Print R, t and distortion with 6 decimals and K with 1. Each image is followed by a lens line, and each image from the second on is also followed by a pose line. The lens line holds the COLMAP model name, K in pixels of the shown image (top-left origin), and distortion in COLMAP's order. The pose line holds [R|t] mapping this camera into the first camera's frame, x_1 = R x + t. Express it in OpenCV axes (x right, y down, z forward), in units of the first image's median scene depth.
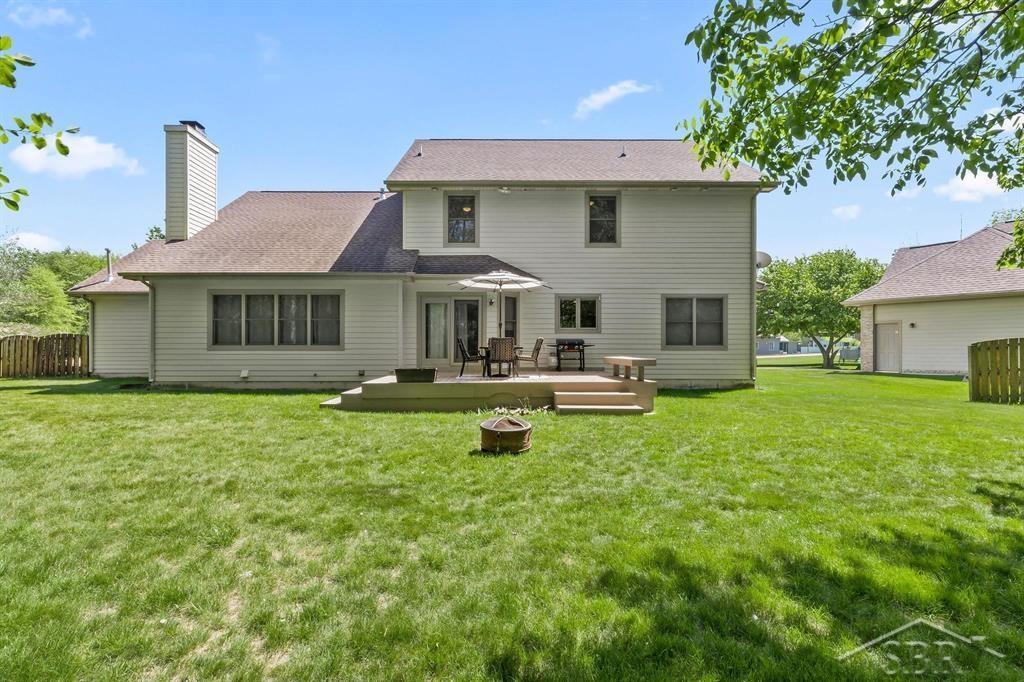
lens RADIAL K [[455.5, 0, 509.8], [0, 455.5, 344.6], [0, 0, 1]] dist [0.001108, -0.000465]
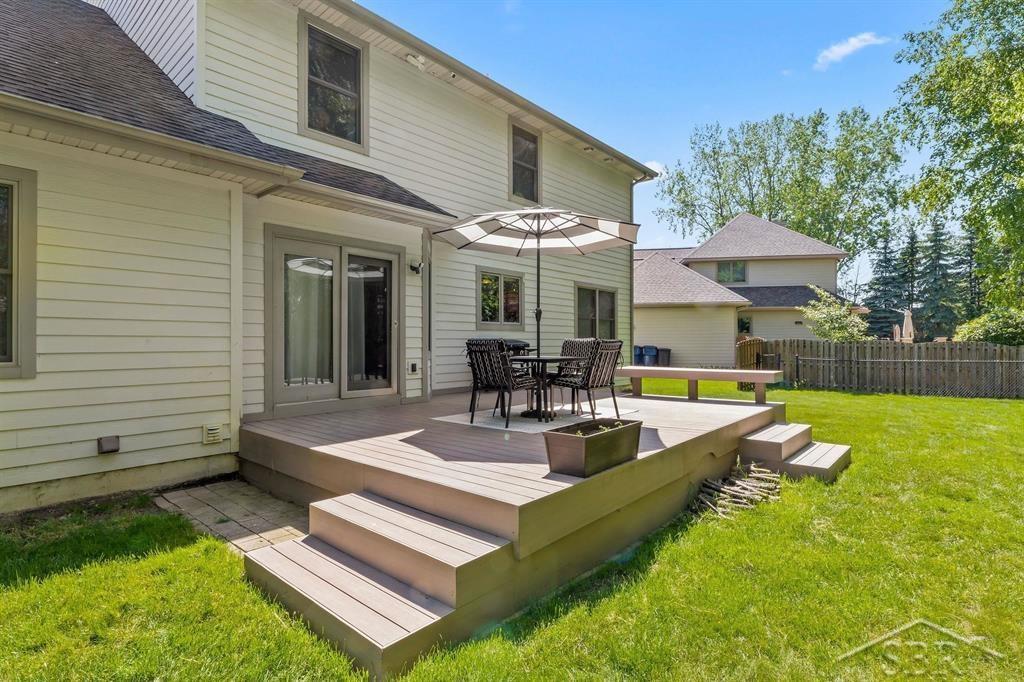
lens RADIAL K [[506.2, 0, 515.1], [0, 506.2, 343.0], [0, 0, 1]] dist [-0.001514, -0.000064]
pose [[0.657976, -0.003105, 0.753032, -0.377492], [-0.000285, 0.999990, 0.004372, -0.010515], [-0.753039, -0.003091, 0.657969, 0.513915]]
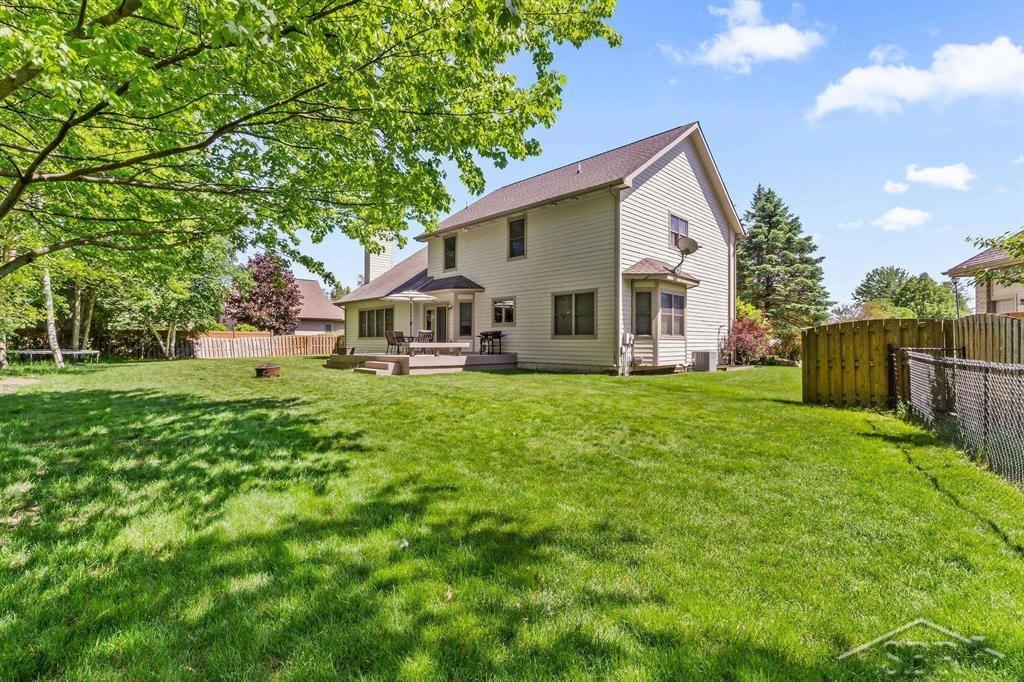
lens RADIAL K [[455.5, 0, 507.4], [0, 455.5, 338.4], [0, 0, 1]] dist [0.001108, -0.000465]
pose [[0.706971, -0.003854, -0.707232, 1.106895], [0.011622, 0.999913, 0.006168, 0.001247], [0.707147, -0.012580, 0.706954, 0.061544]]
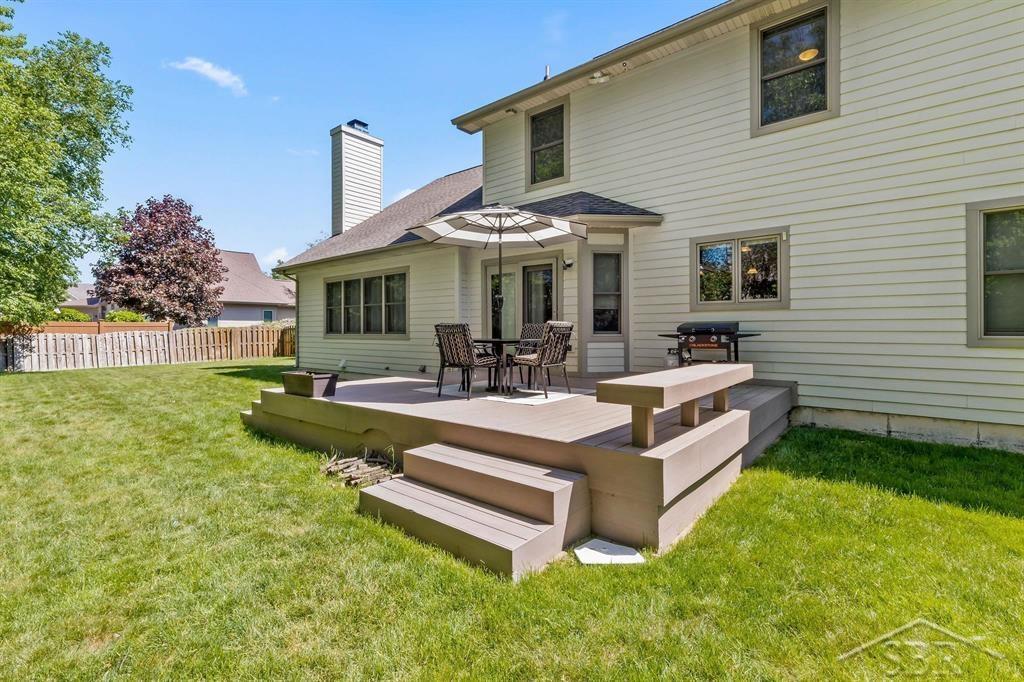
lens RADIAL K [[455.5, 0, 504.6], [0, 455.5, 326.0], [0, 0, 1]] dist [0.001108, -0.000465]
pose [[0.772997, -0.008178, -0.634357, 0.272986], [0.016603, 0.999835, 0.007342, -0.015283], [0.634192, -0.016208, 0.773005, 0.441145]]
